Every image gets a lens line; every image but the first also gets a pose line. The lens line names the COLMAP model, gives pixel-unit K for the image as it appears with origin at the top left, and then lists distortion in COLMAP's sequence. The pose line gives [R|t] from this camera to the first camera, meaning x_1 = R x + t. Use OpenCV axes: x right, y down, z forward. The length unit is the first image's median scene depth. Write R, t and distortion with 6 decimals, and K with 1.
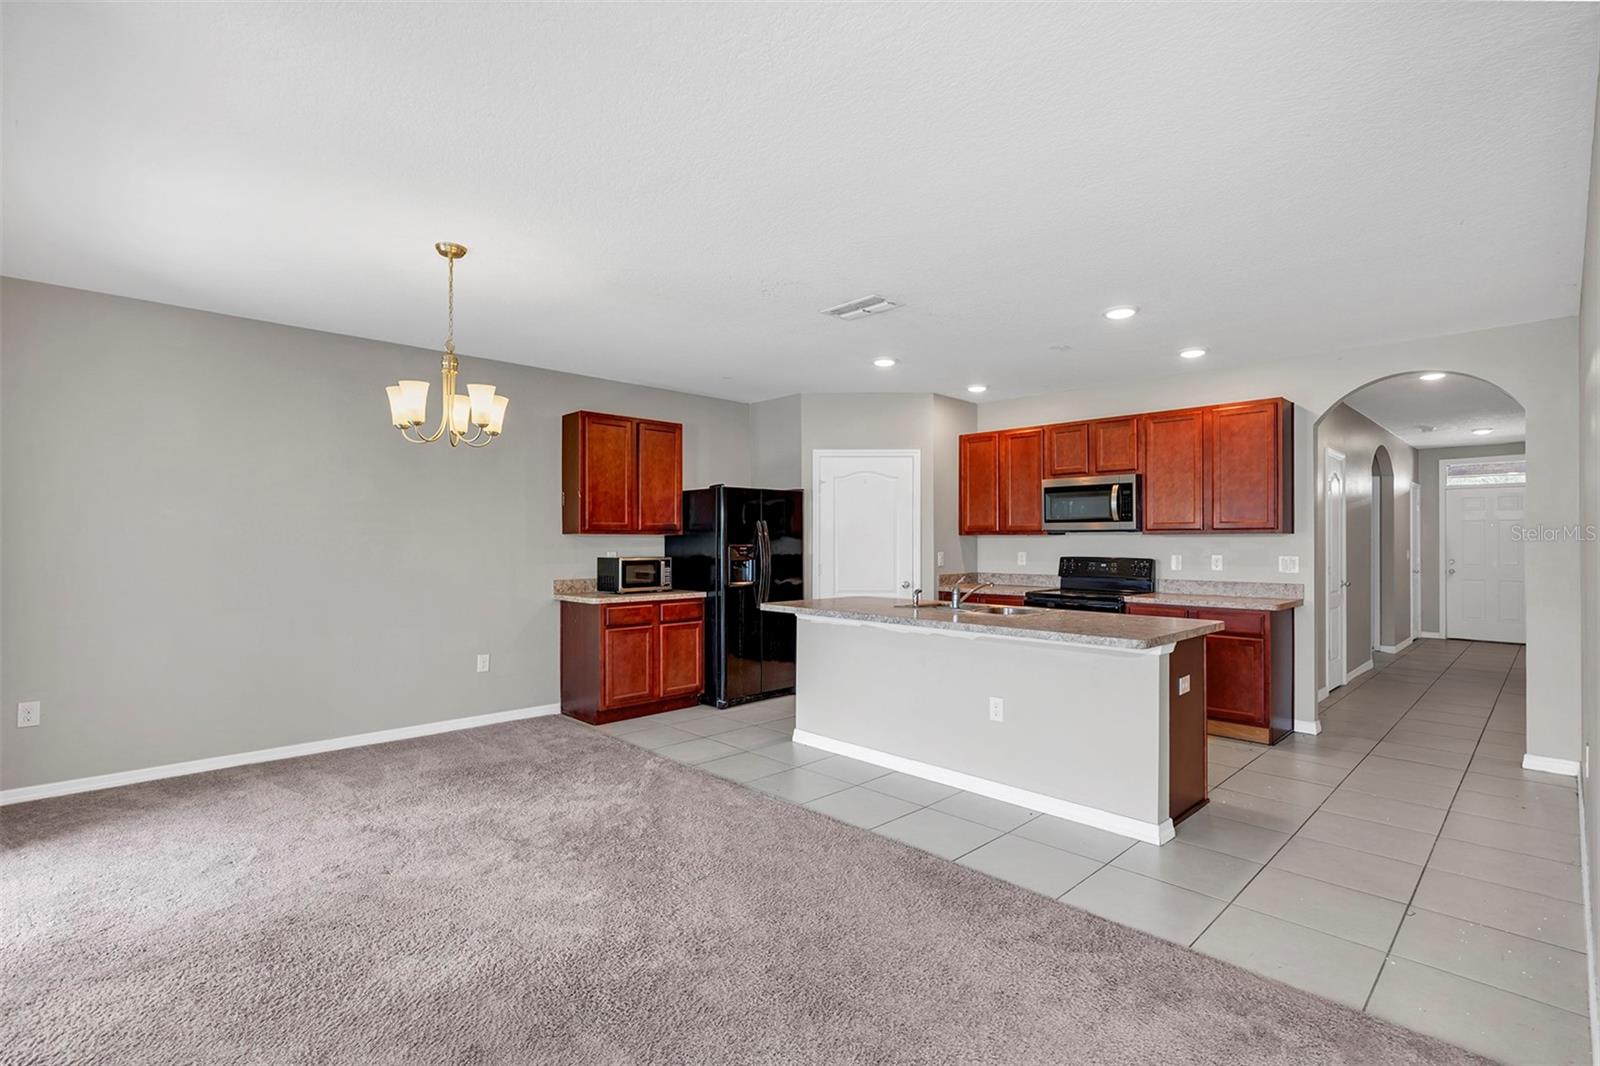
lens RADIAL K [[739.8, 0, 799.3], [0, 739.8, 532.8], [0, 0, 1]] dist [-0.003218, 0.000570]
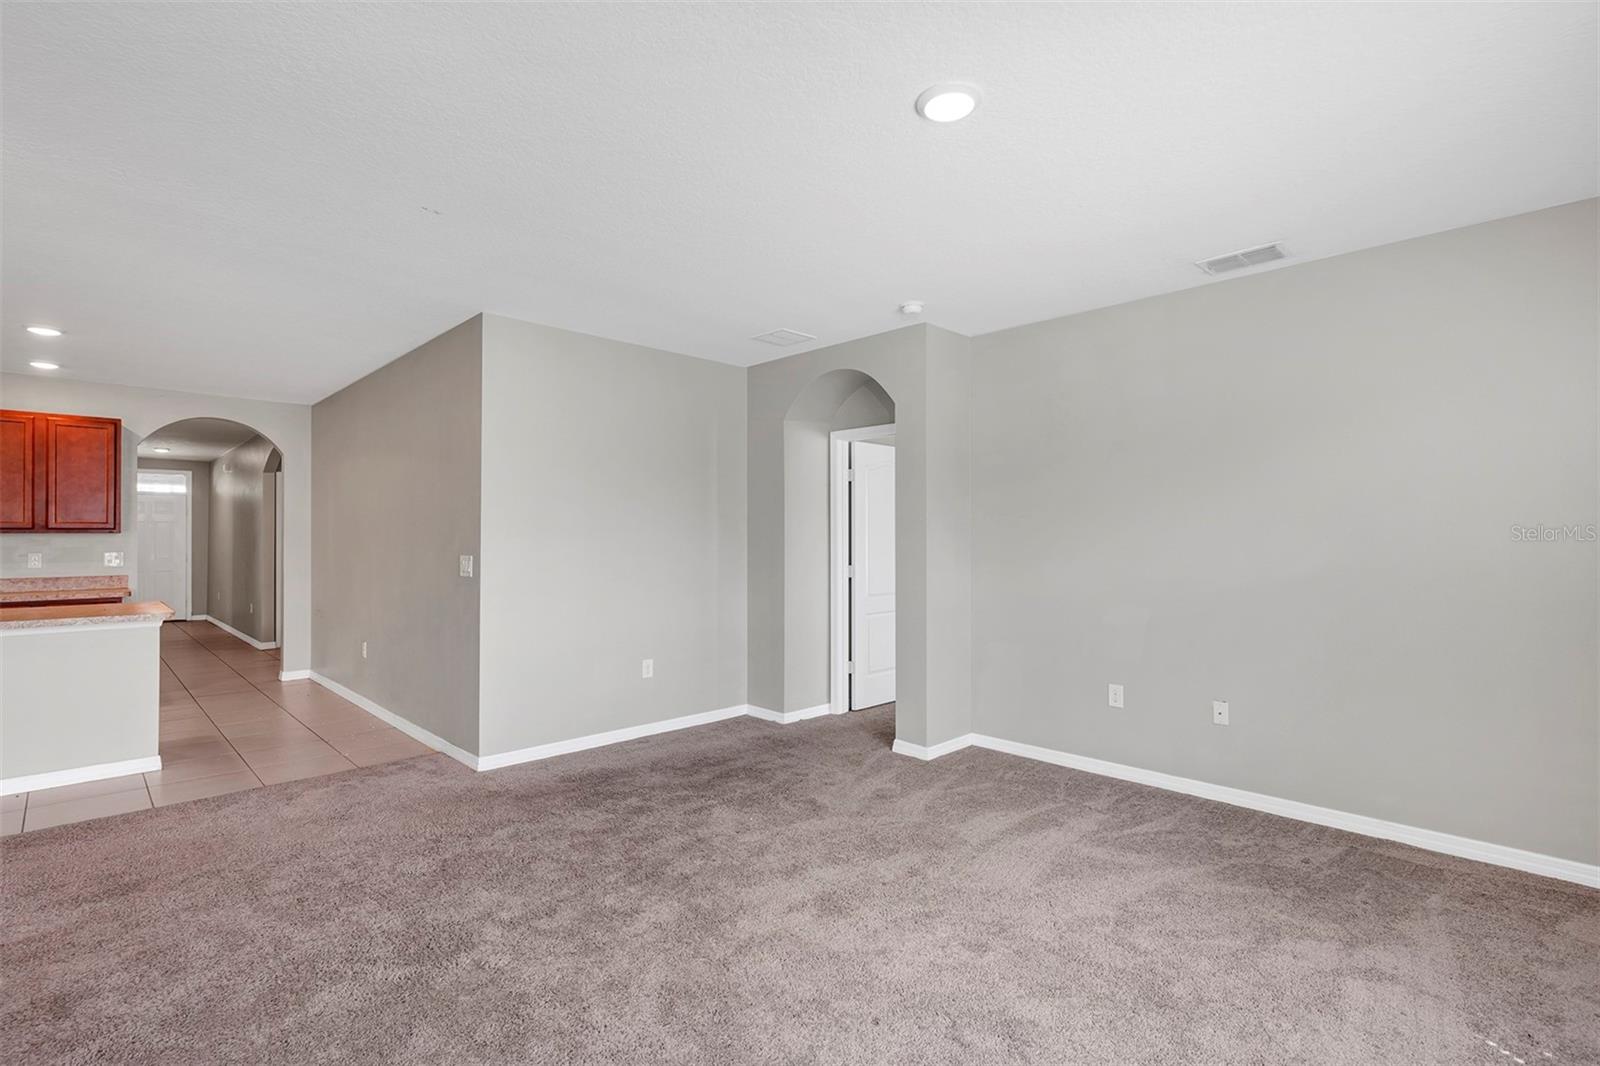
lens RADIAL K [[739.8, 0, 788.6], [0, 739.8, 536.4], [0, 0, 1]] dist [-0.003218, 0.000570]
pose [[-0.004048, 0.000712, 0.999992, -0.490063], [-0.008821, 0.999961, -0.000748, -0.002546], [-0.999953, -0.008824, -0.004042, -0.069650]]
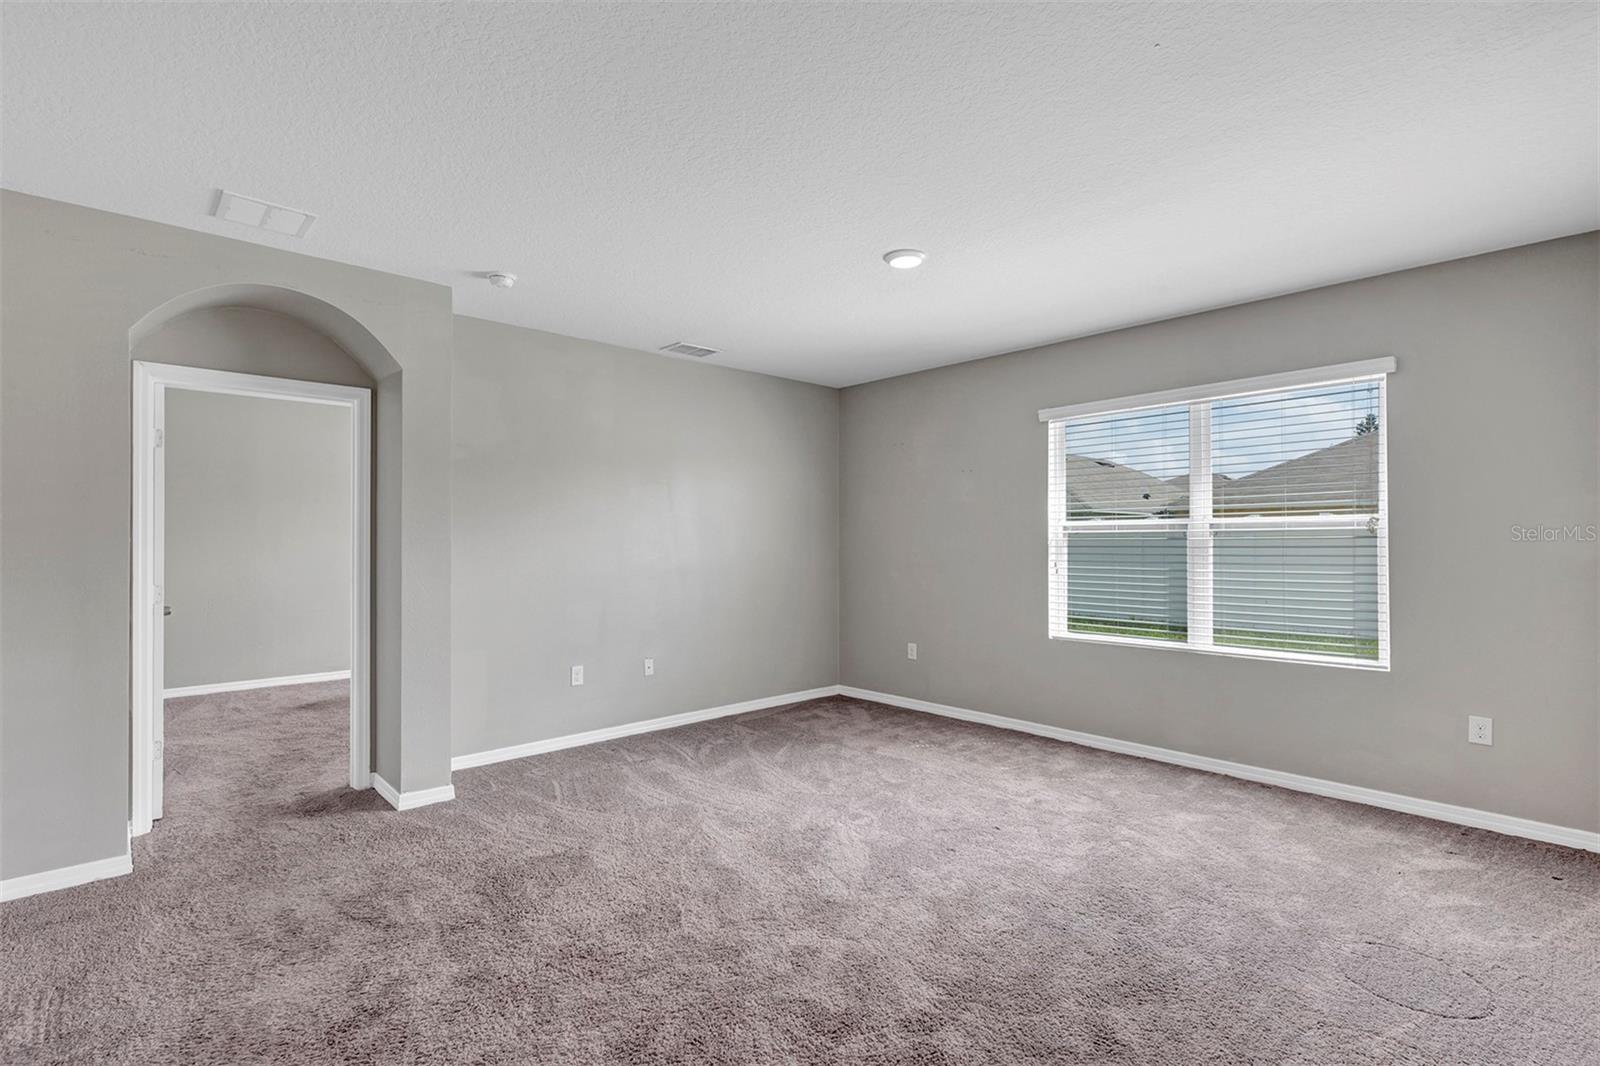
lens RADIAL K [[739.8, 0, 801.9], [0, 739.8, 536.5], [0, 0, 1]] dist [-0.003218, 0.000570]
pose [[-0.999504, 0.001725, 0.031440, -0.032692], [0.001393, 0.999943, -0.010588, 0.002334], [-0.031456, -0.010539, -0.999450, 0.454792]]
